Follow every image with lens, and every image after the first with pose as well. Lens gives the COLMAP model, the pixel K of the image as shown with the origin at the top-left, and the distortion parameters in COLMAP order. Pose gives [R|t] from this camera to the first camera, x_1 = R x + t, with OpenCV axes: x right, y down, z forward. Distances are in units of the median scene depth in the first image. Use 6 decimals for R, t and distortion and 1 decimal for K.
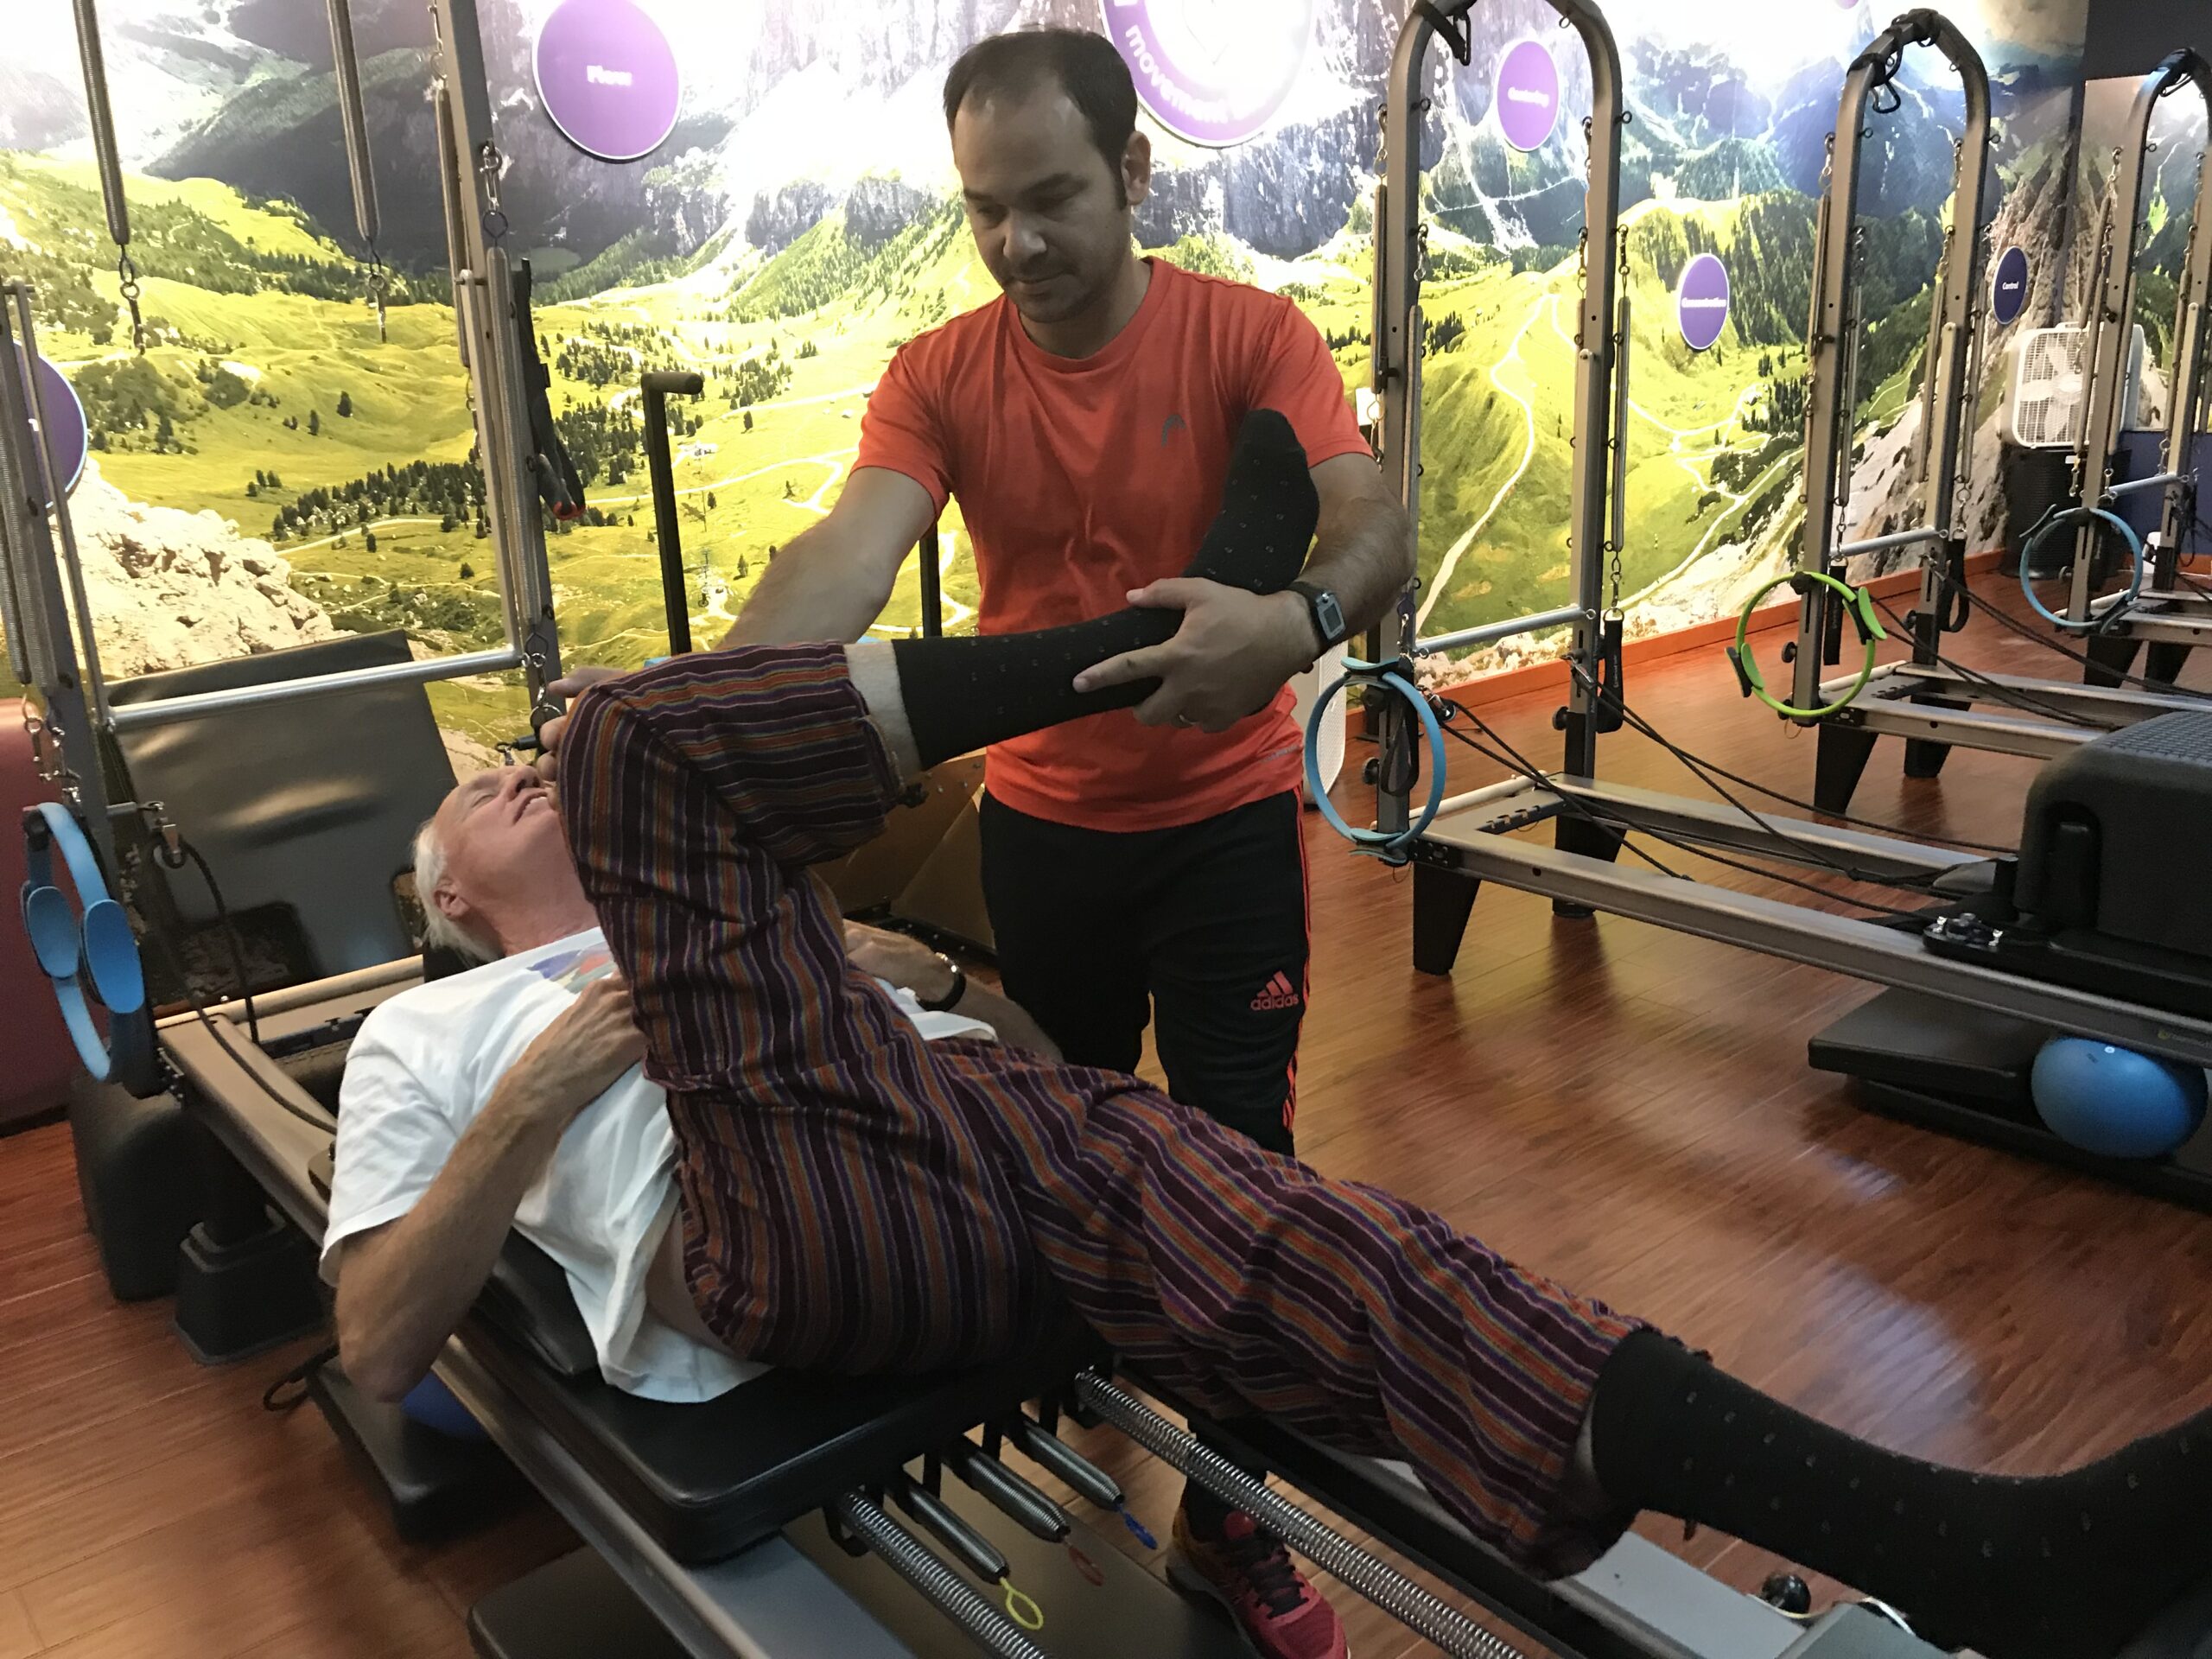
lens RADIAL K [[1821.2, 0, 1104.5], [0, 1821.2, 828.1], [0, 0, 1]] dist [0.000373, 0.000727]
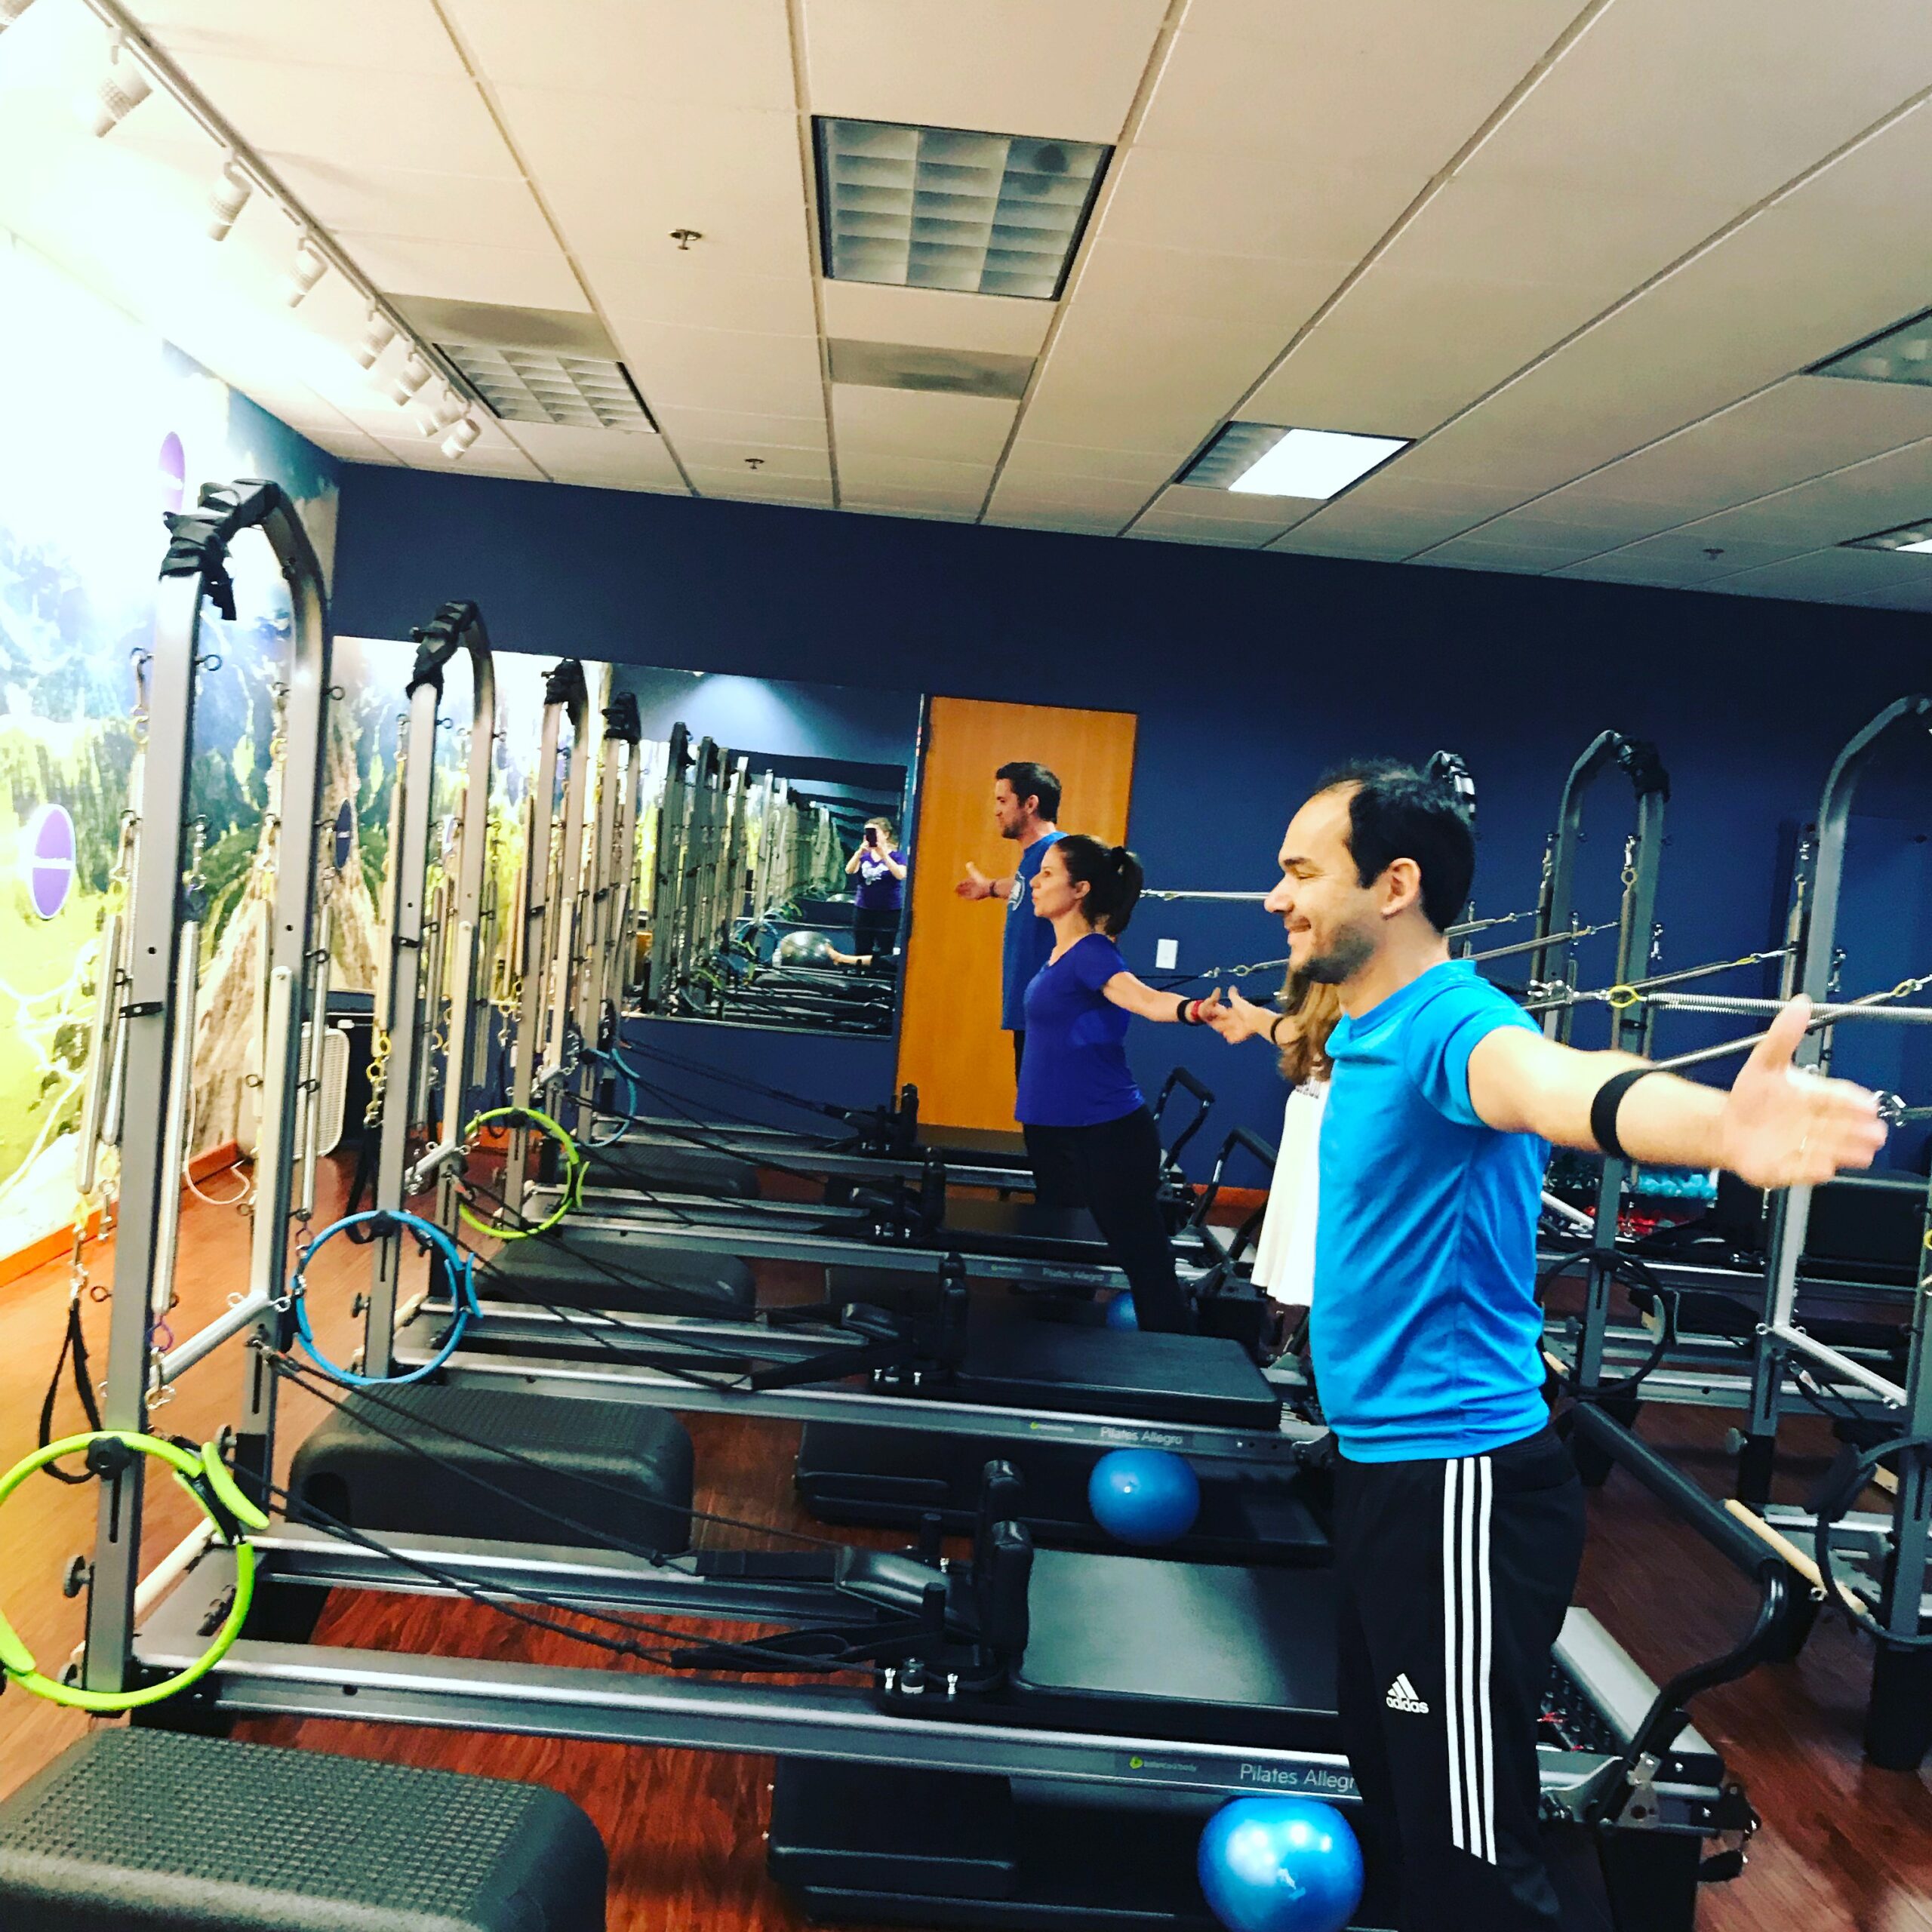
lens RADIAL K [[2108.9, 0, 965.6], [0, 2108.9, 968.5], [0, 0, 1]] dist [0.010286, 0.000000]
pose [[0.640957, 0.047682, 0.766094, -0.128570], [0.103579, 0.983567, -0.147877, -0.052970], [-0.760556, 0.174134, 0.625485, 0.114799]]
